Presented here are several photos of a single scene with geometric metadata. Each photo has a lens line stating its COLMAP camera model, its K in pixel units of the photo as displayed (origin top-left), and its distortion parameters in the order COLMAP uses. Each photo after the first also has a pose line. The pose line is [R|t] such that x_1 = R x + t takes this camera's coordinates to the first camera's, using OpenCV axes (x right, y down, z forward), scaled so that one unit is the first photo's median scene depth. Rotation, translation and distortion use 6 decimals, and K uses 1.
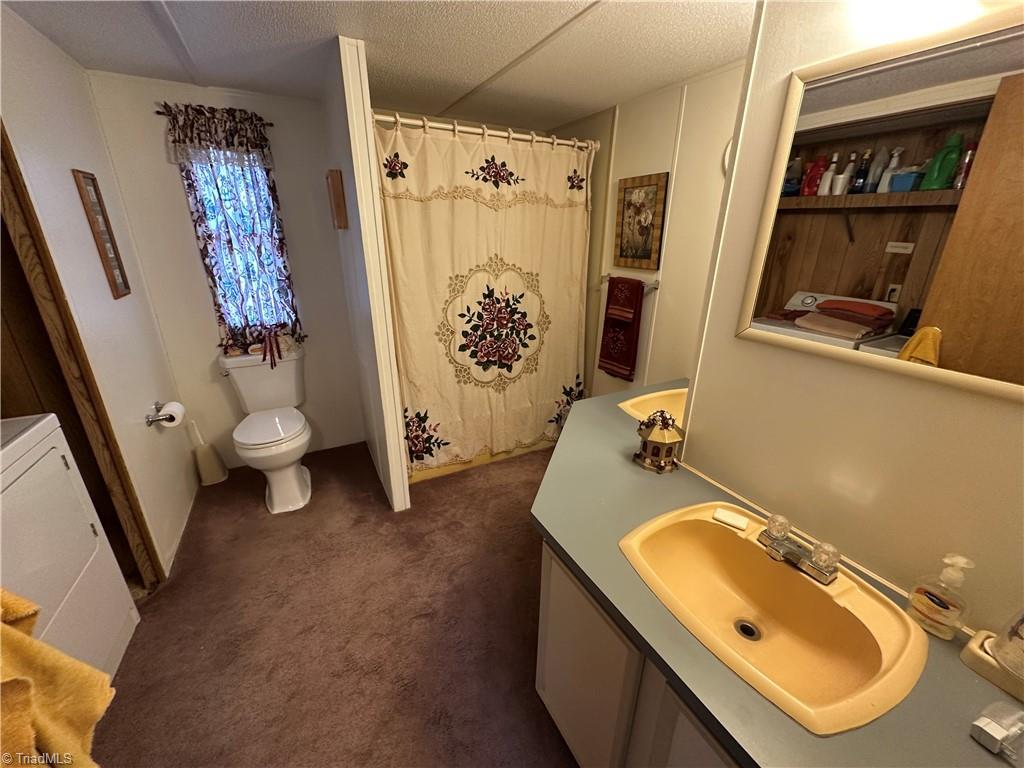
lens RADIAL K [[407.4, 0, 512.8], [0, 407.4, 383.2], [0, 0, 1]] dist [-0.004177, 0.001046]
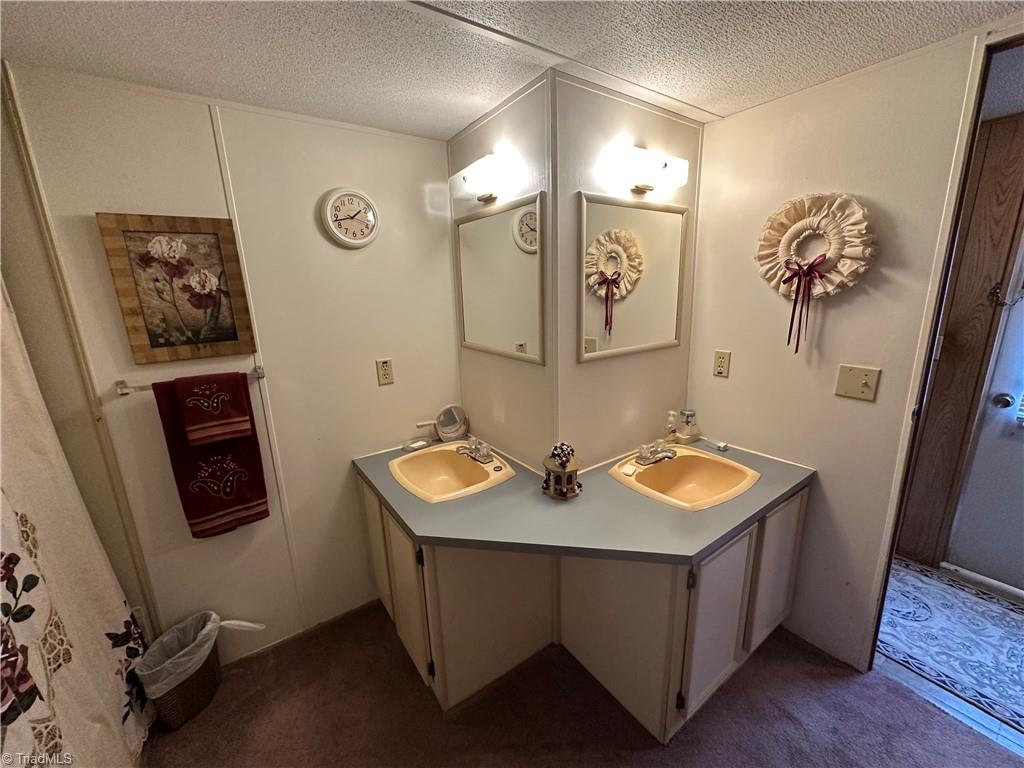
lens RADIAL K [[407.4, 0, 511.3], [0, 407.4, 384.0], [0, 0, 1]] dist [-0.004177, 0.001046]
pose [[-0.116345, -0.239388, 0.963928, -0.375741], [0.372800, 0.889033, 0.265784, -0.243529], [-0.920589, 0.390275, -0.014190, 0.604274]]
